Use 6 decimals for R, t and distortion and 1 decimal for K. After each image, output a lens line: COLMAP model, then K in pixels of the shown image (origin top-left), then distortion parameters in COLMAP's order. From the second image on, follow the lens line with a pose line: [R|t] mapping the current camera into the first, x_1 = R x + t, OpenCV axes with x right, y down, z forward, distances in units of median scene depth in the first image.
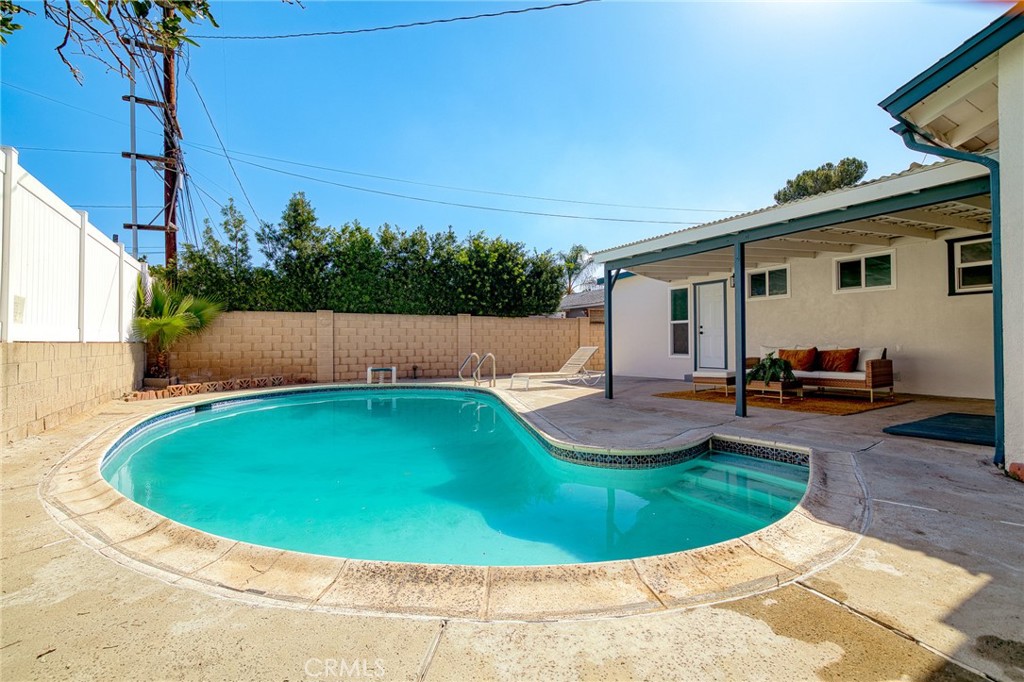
lens RADIAL K [[467.6, 0, 505.3], [0, 467.6, 342.1], [0, 0, 1]] dist [-0.013664, 0.000123]
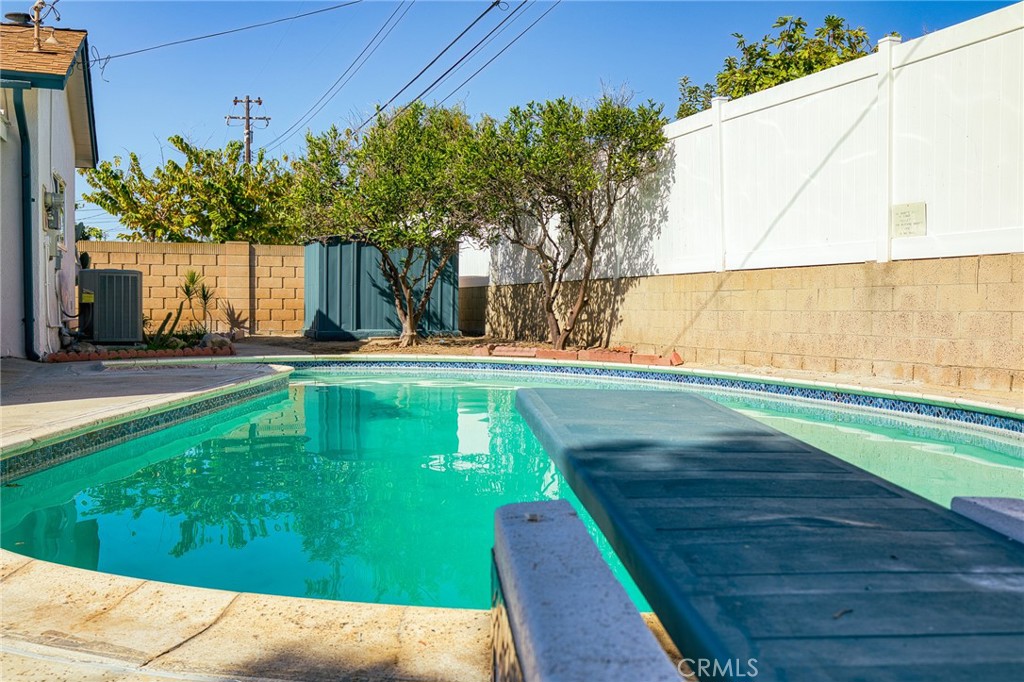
lens RADIAL K [[974.3, 0, 505.4], [0, 974.3, 338.7], [0, 0, 1]] dist [0.028827, 0.000000]
pose [[-0.985916, -0.005374, 0.167155, -0.242381], [-0.000441, 0.999564, 0.029536, 0.033923], [-0.167241, 0.029047, -0.985488, 1.116496]]
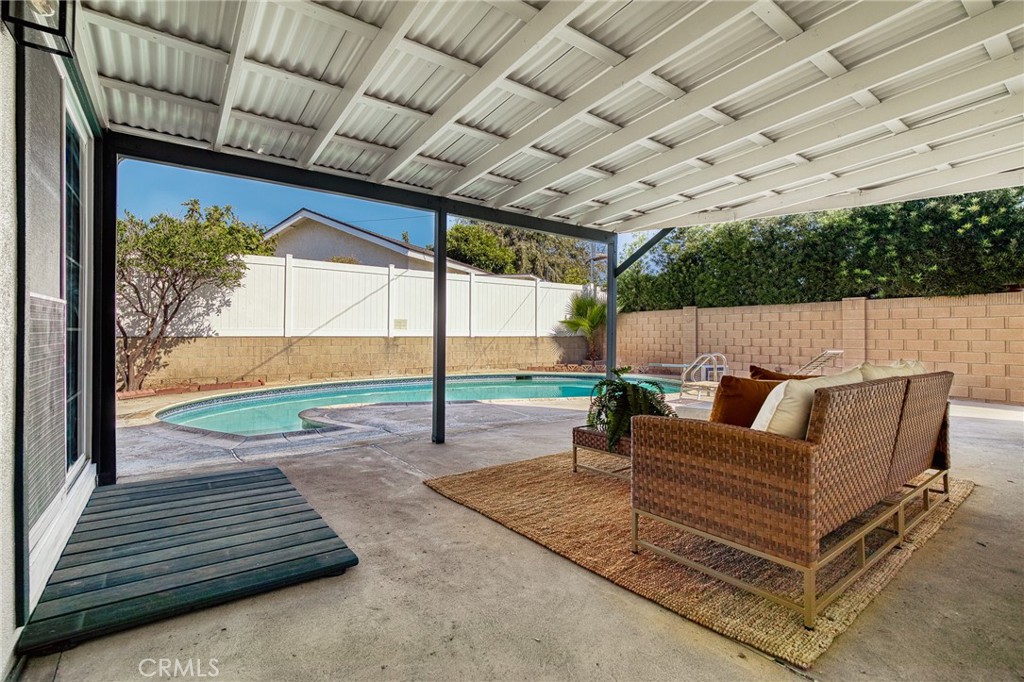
lens RADIAL K [[467.6, 0, 508.9], [0, 467.6, 337.7], [0, 0, 1]] dist [-0.013664, 0.000123]
pose [[0.114389, 0.009649, -0.993389, 0.650454], [-0.001890, 0.999953, 0.009495, -0.008742], [0.993434, 0.000791, 0.114402, 0.521837]]
